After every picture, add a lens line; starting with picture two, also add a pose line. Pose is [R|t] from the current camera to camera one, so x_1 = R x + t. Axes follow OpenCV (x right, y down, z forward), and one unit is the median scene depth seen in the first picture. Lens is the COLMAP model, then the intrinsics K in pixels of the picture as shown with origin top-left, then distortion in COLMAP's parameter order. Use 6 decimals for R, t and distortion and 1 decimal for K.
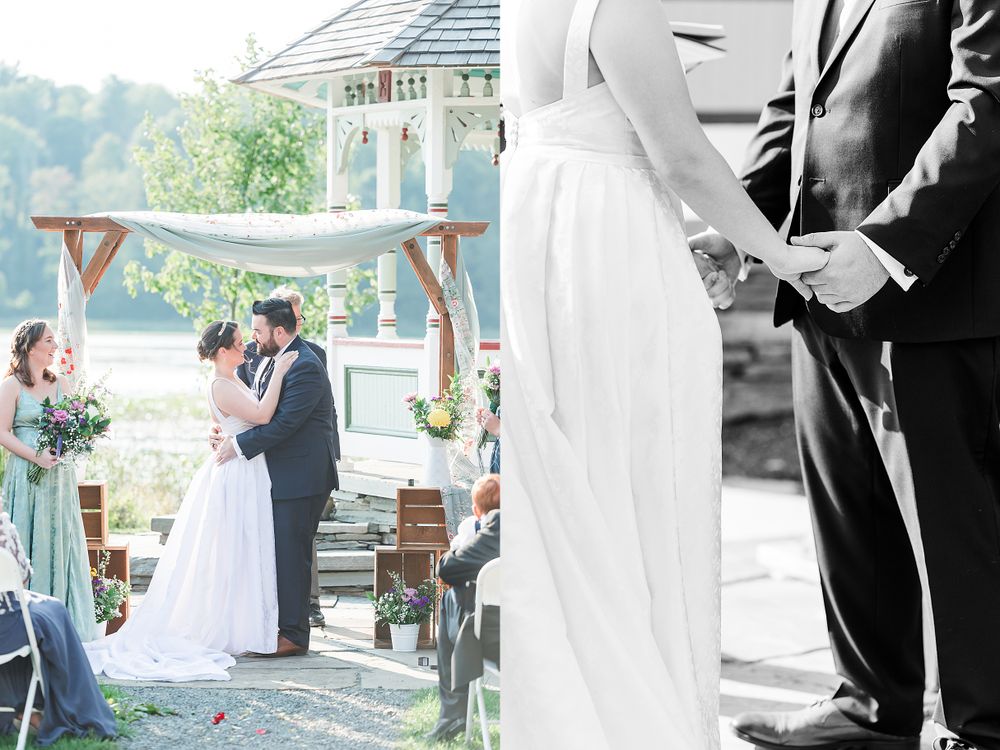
lens RADIAL K [[3783.5, 0, 500.0], [0, 3783.5, 375.0], [0, 0, 1]] dist [-0.083225, -1.334504]
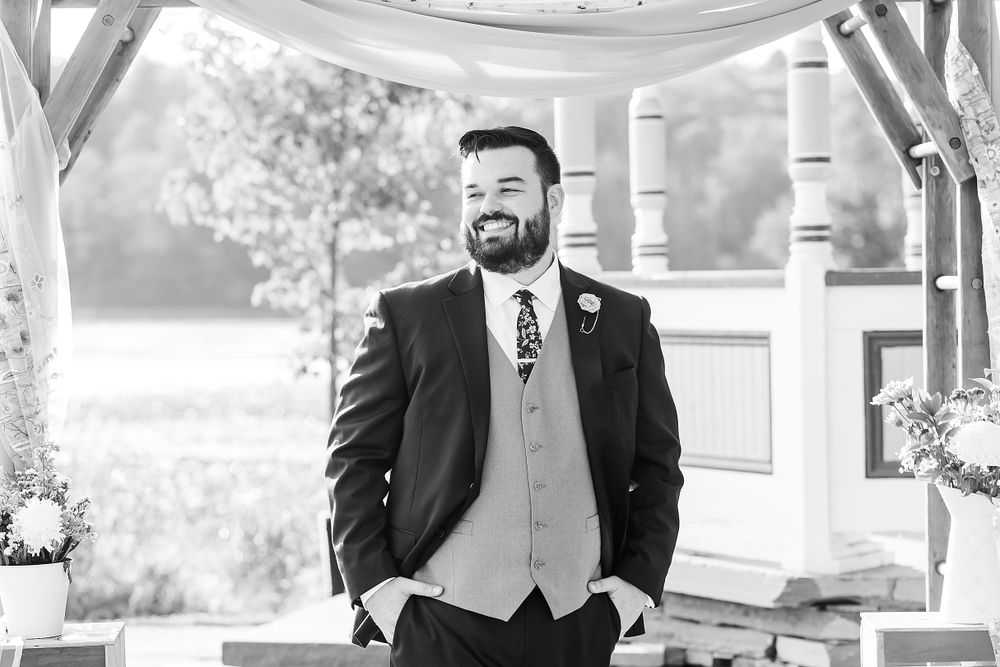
lens RADIAL K [[2659.0, 0, 500.0], [0, 2659.0, 333.5], [0, 0, 1]] dist [0.025031, -0.789140]
pose [[0.999289, -0.025570, 0.027715, -0.071743], [0.025883, 0.999604, -0.011005, 0.001795], [-0.027423, 0.011714, 0.999555, 0.722739]]
